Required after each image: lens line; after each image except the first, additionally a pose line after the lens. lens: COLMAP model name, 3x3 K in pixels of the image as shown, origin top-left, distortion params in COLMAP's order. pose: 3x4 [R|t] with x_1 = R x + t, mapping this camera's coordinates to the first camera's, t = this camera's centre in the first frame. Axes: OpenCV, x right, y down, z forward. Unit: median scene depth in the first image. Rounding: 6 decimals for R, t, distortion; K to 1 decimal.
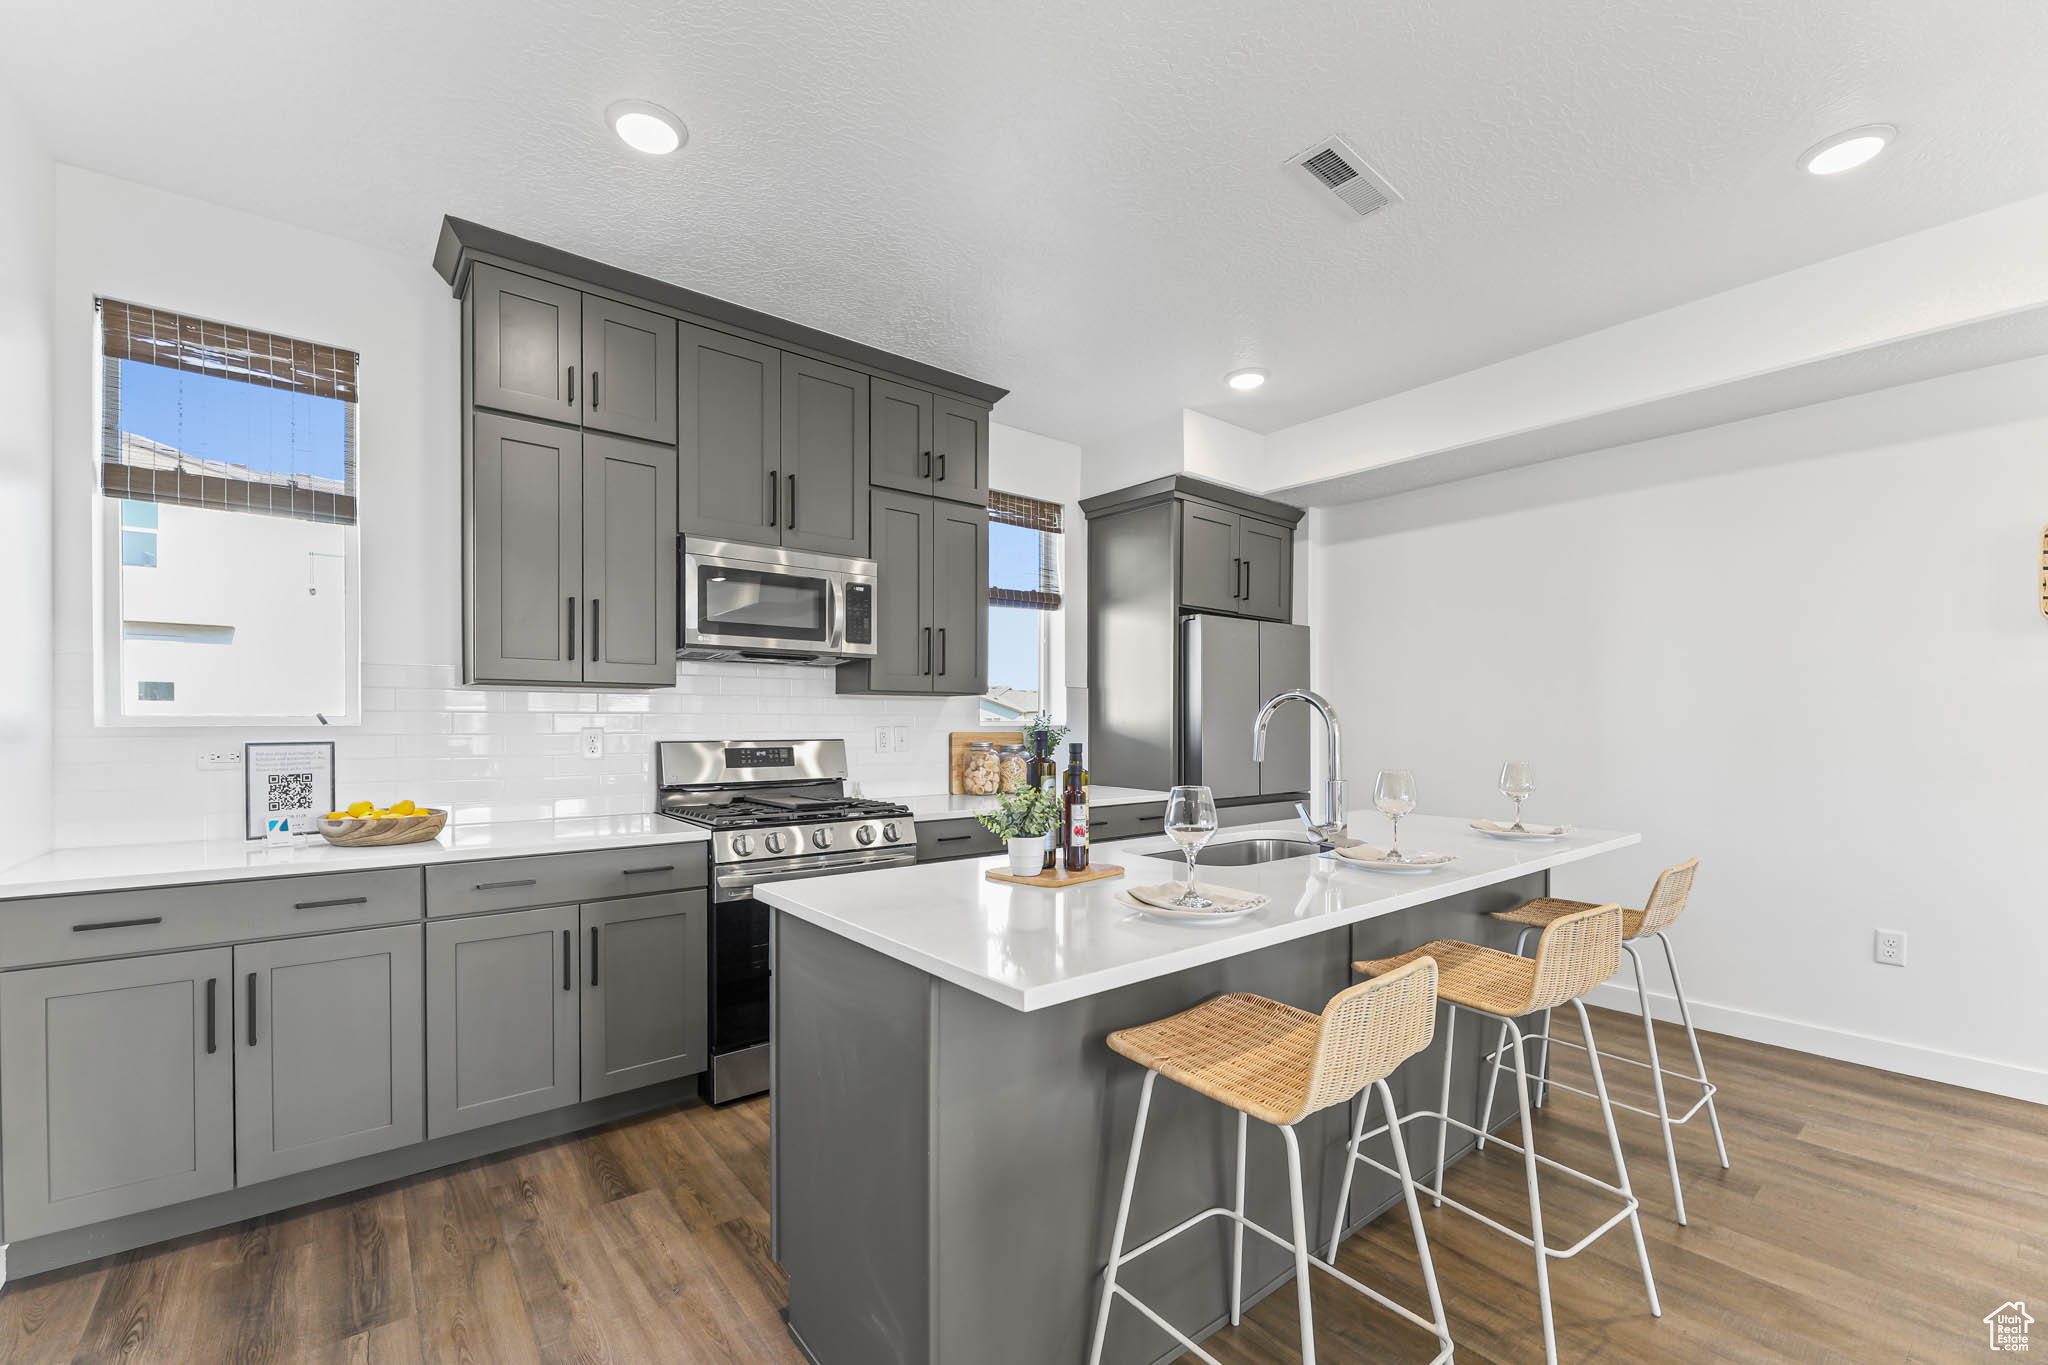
lens RADIAL K [[845.5, 0, 1008.7], [0, 845.5, 729.0], [0, 0, 1]] dist [-0.007486, -0.000560]
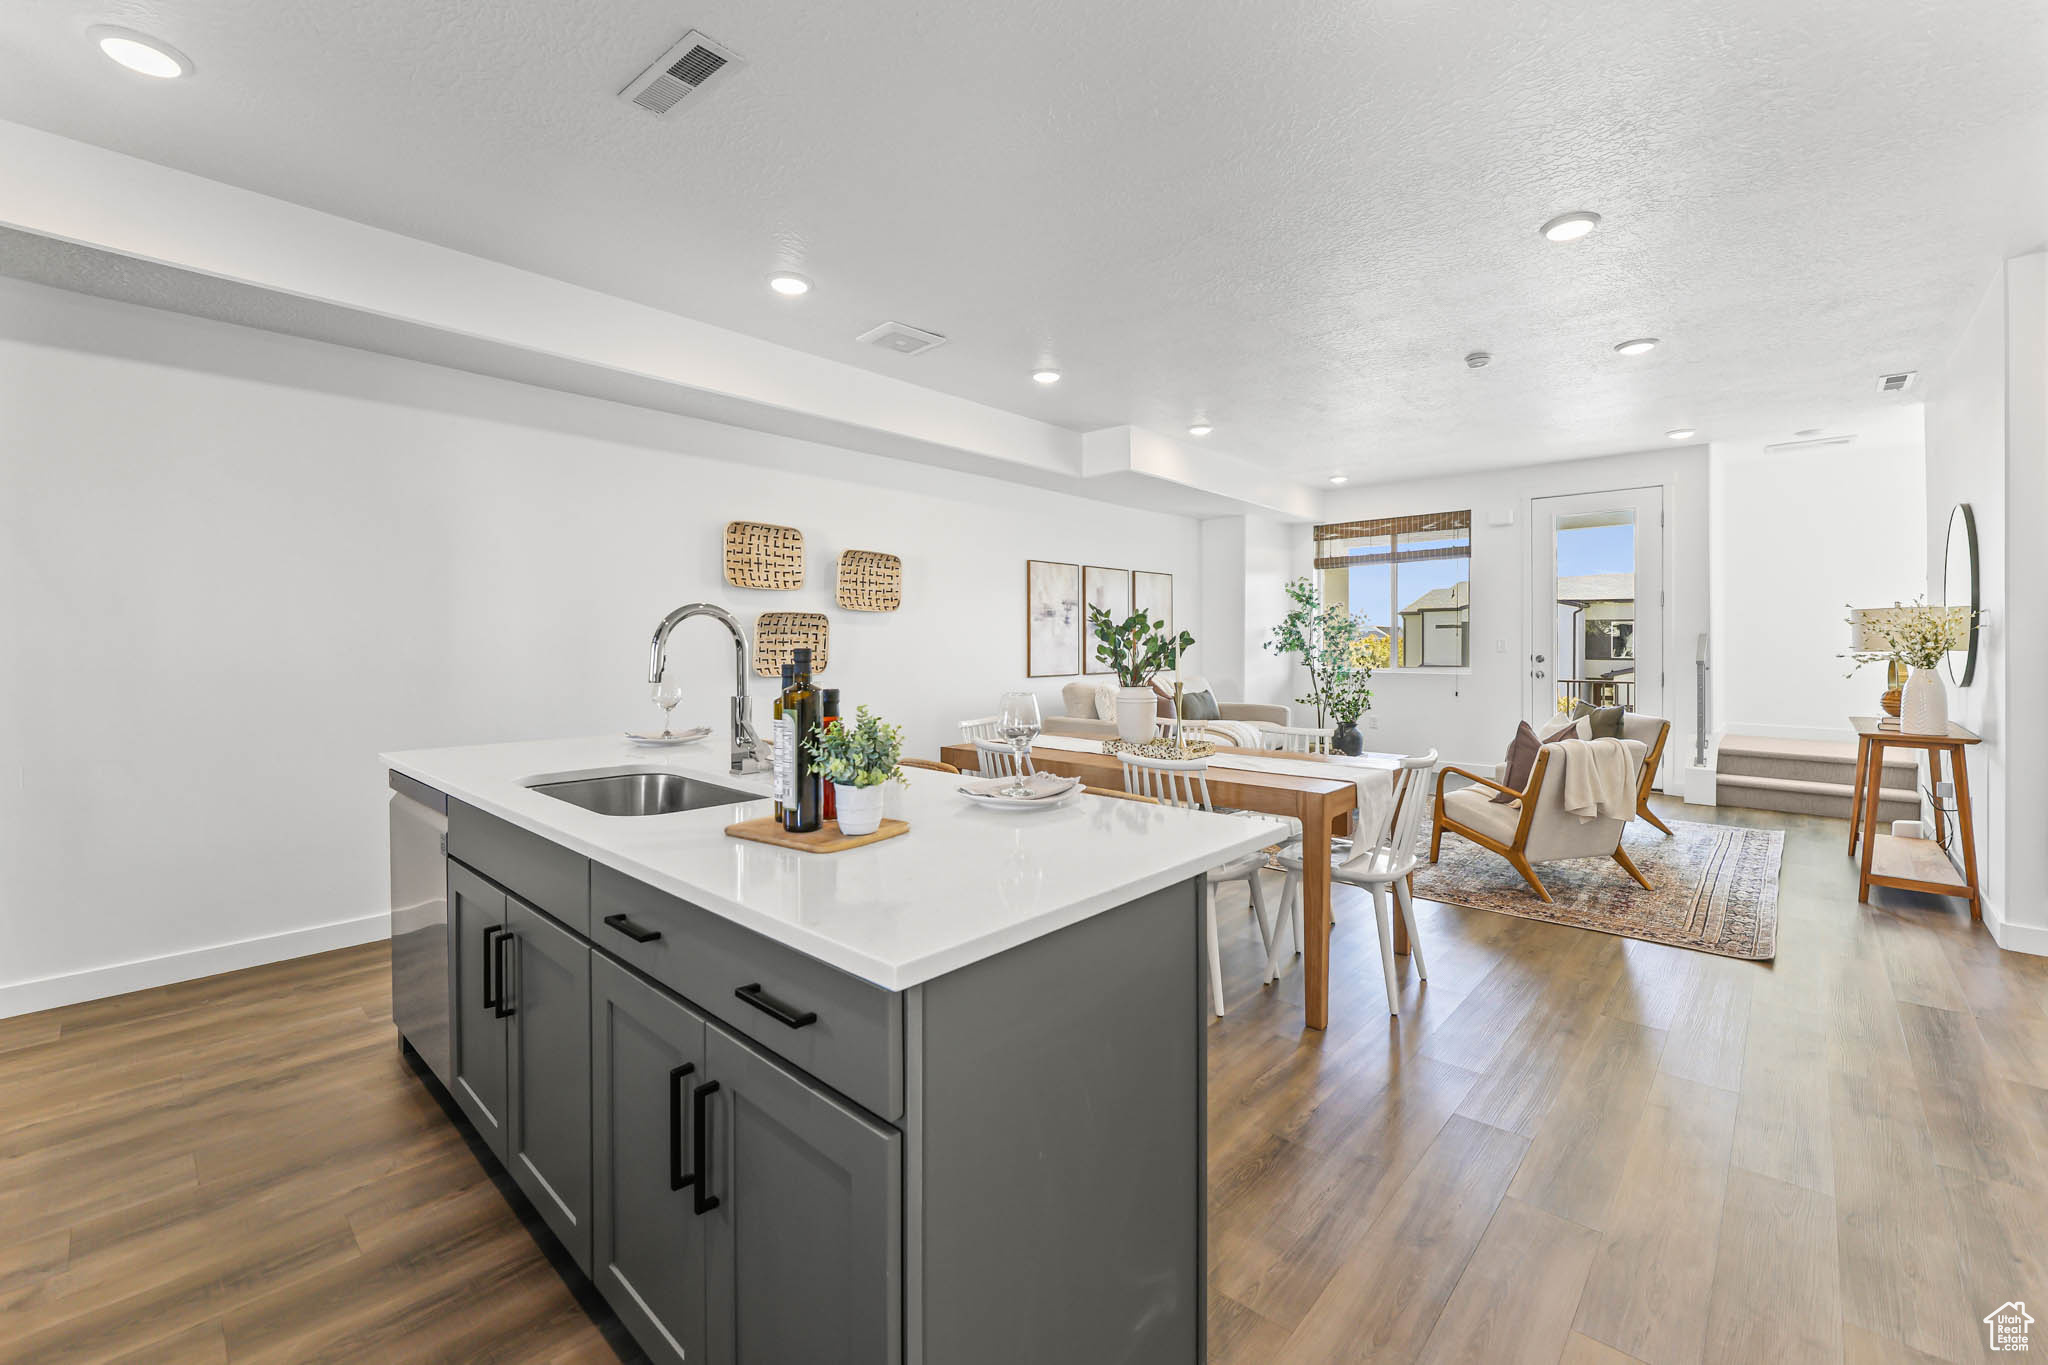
lens RADIAL K [[842.5, 0, 1020.8], [0, 842.5, 646.7], [0, 0, 1]] dist [-0.001958, -0.000206]
pose [[-0.157742, -0.005010, 0.987468, -0.416424], [0.008251, 0.999946, 0.006391, -0.000461], [-0.987446, 0.009156, -0.157692, 0.525771]]
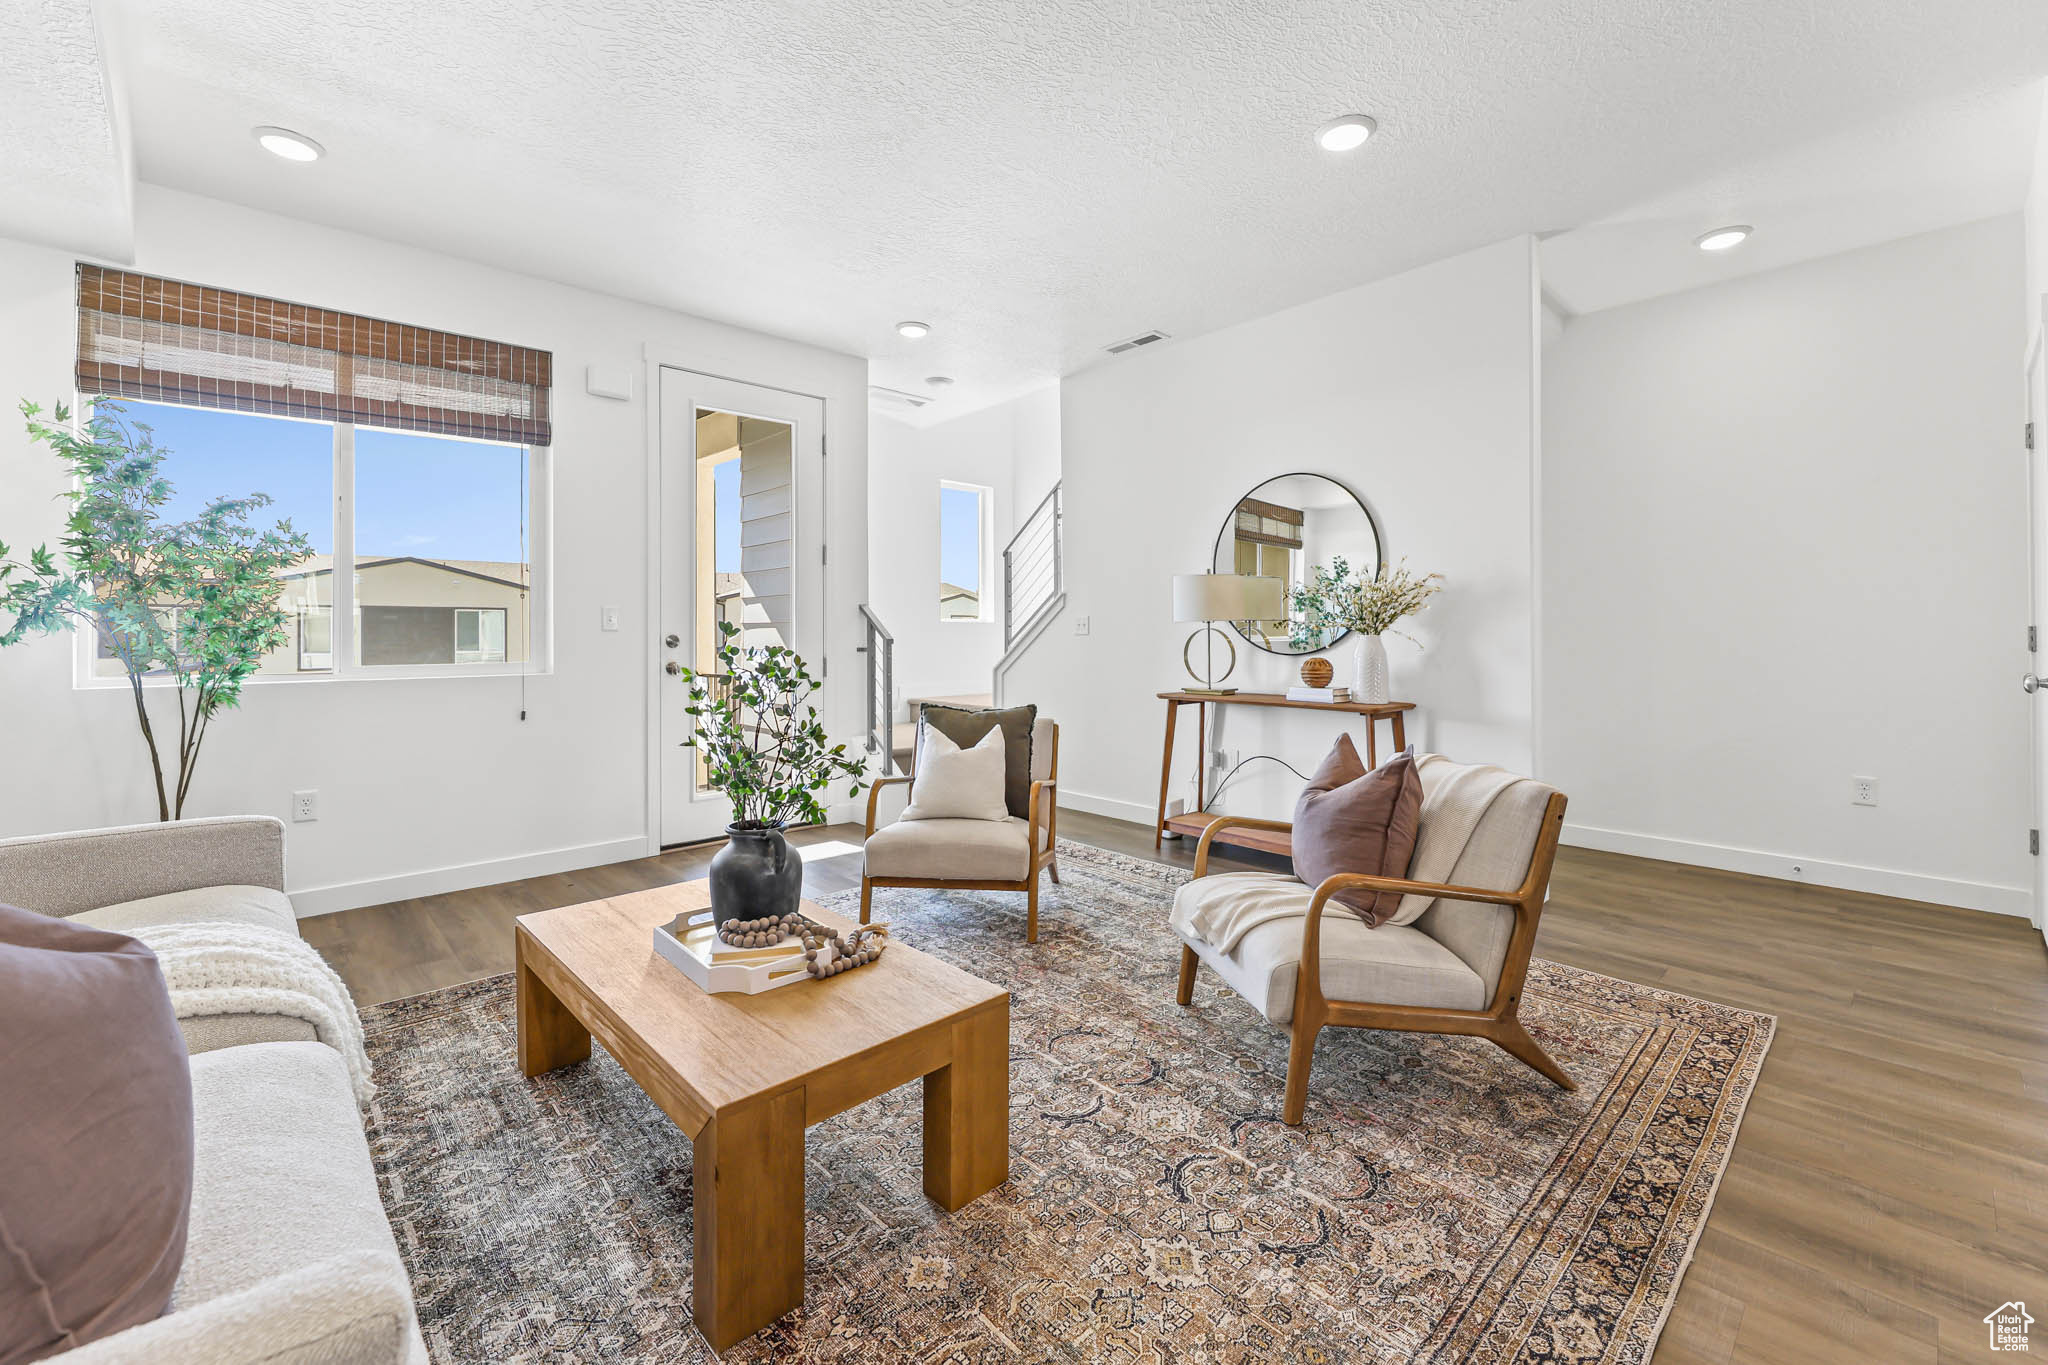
lens RADIAL K [[849.1, 0, 1047.5], [0, 849.1, 627.5], [0, 0, 1]] dist [-0.001657, -0.000607]
pose [[-0.995518, 0.002785, -0.094530, 1.038181], [0.002681, 0.999996, 0.001228, 0.034089], [0.094533, 0.000969, -0.995521, 0.201262]]
